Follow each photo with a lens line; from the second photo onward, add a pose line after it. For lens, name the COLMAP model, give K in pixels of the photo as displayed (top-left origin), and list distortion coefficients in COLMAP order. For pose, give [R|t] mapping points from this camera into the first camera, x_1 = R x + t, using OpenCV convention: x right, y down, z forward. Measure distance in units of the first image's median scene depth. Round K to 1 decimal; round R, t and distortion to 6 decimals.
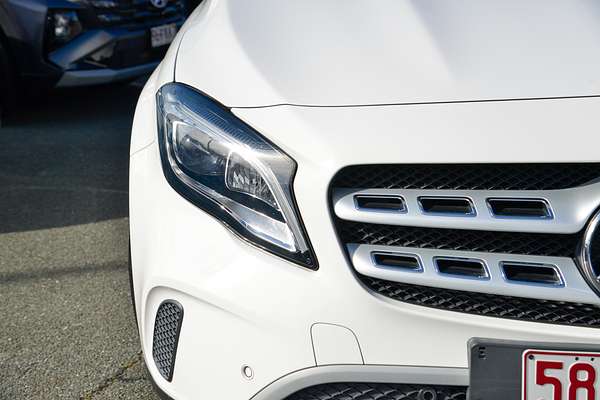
lens RADIAL K [[1236.5, 0, 294.5], [0, 1236.5, 198.8], [0, 0, 1]] dist [0.560808, 0.000000]
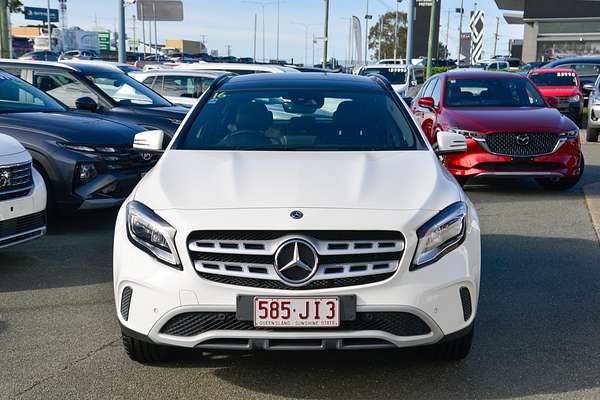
lens RADIAL K [[864.6, 0, 302.1], [0, 864.6, 204.8], [0, 0, 1]] dist [0.127536, 0.000000]
pose [[0.997637, 0.014420, 0.067177, 0.137548], [-0.007710, 0.995048, -0.099099, 0.093695], [-0.068274, 0.098347, 0.992807, -0.820322]]
